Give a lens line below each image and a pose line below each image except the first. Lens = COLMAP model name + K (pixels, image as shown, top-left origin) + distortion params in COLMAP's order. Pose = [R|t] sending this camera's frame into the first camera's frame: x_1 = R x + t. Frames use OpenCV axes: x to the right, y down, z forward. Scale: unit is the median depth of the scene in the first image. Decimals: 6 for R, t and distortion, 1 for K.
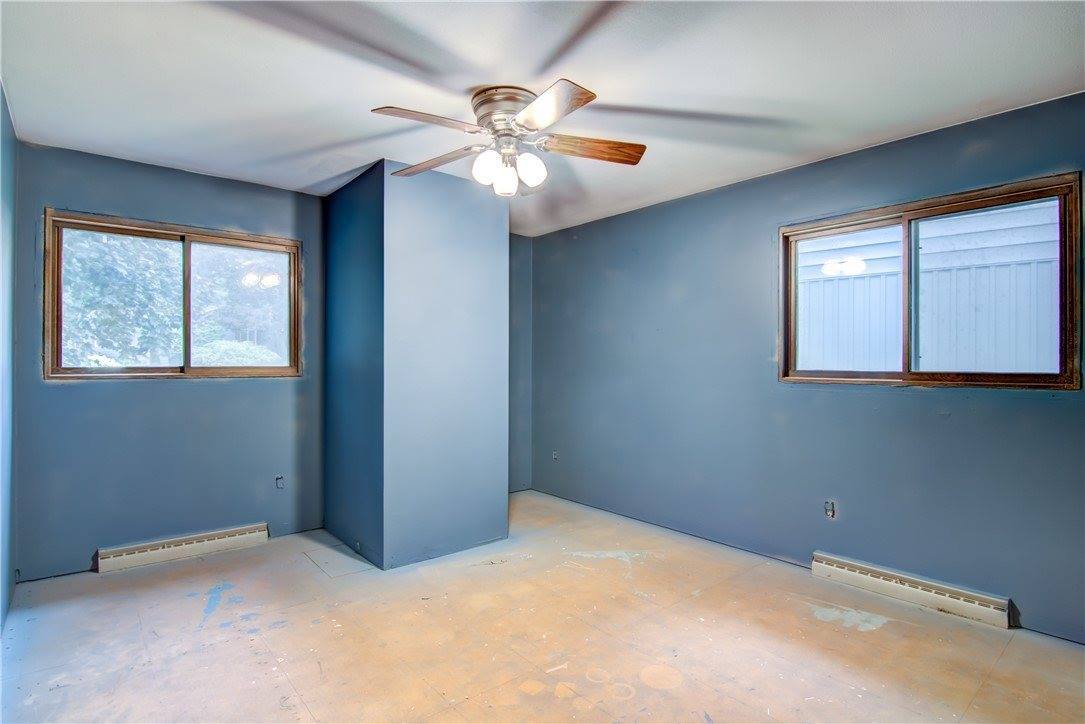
lens RADIAL K [[548.5, 0, 544.6], [0, 548.5, 363.9], [0, 0, 1]] dist [0.000398, -0.011491]
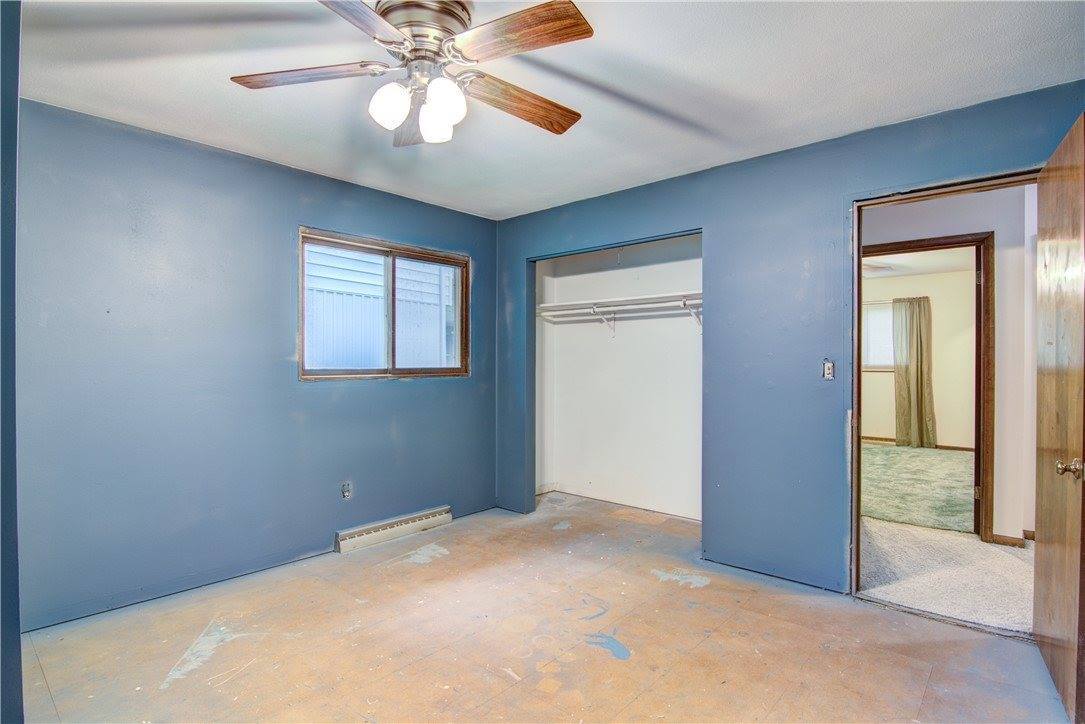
lens RADIAL K [[548.5, 0, 544.6], [0, 548.5, 363.9], [0, 0, 1]] dist [0.000398, -0.011491]
pose [[-0.140290, -0.005652, 0.990094, -0.781008], [0.002830, 0.999977, 0.006109, -0.004226], [-0.990106, 0.003659, -0.140271, 0.884713]]
